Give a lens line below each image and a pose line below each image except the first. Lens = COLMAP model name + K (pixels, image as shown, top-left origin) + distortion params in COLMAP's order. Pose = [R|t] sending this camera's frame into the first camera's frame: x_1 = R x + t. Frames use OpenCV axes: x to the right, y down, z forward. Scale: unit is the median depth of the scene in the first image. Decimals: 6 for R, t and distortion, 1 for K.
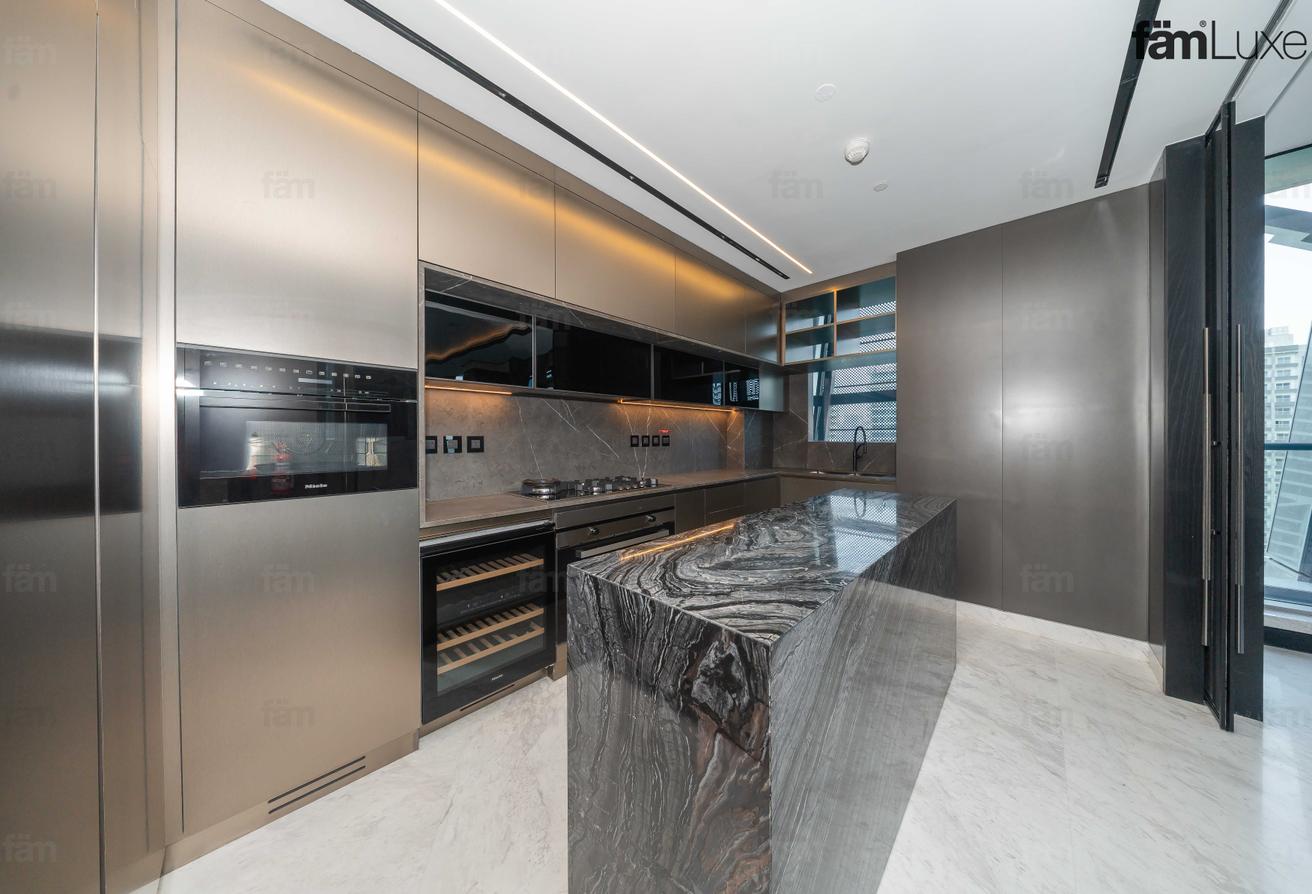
lens RADIAL K [[388.3, 0, 662.6], [0, 388.3, 436.2], [0, 0, 1]] dist [0.001093, 0.000036]
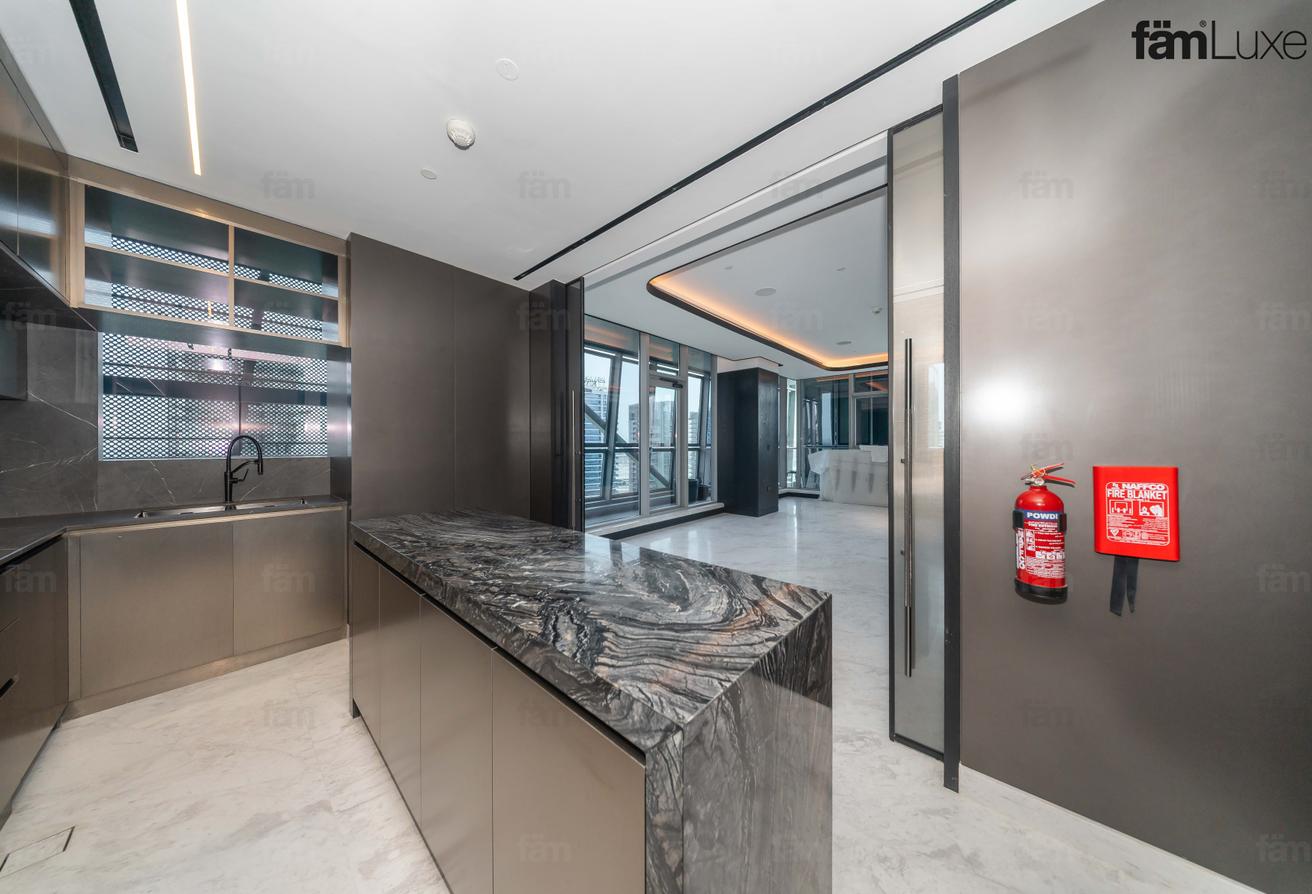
lens RADIAL K [[388.3, 0, 656.1], [0, 388.3, 443.7], [0, 0, 1]] dist [0.001093, 0.000036]
pose [[-0.036723, 0.005610, 0.999310, -0.814358], [0.000789, 0.999984, -0.005585, -0.029717], [-0.999325, 0.000583, -0.036727, 1.158955]]
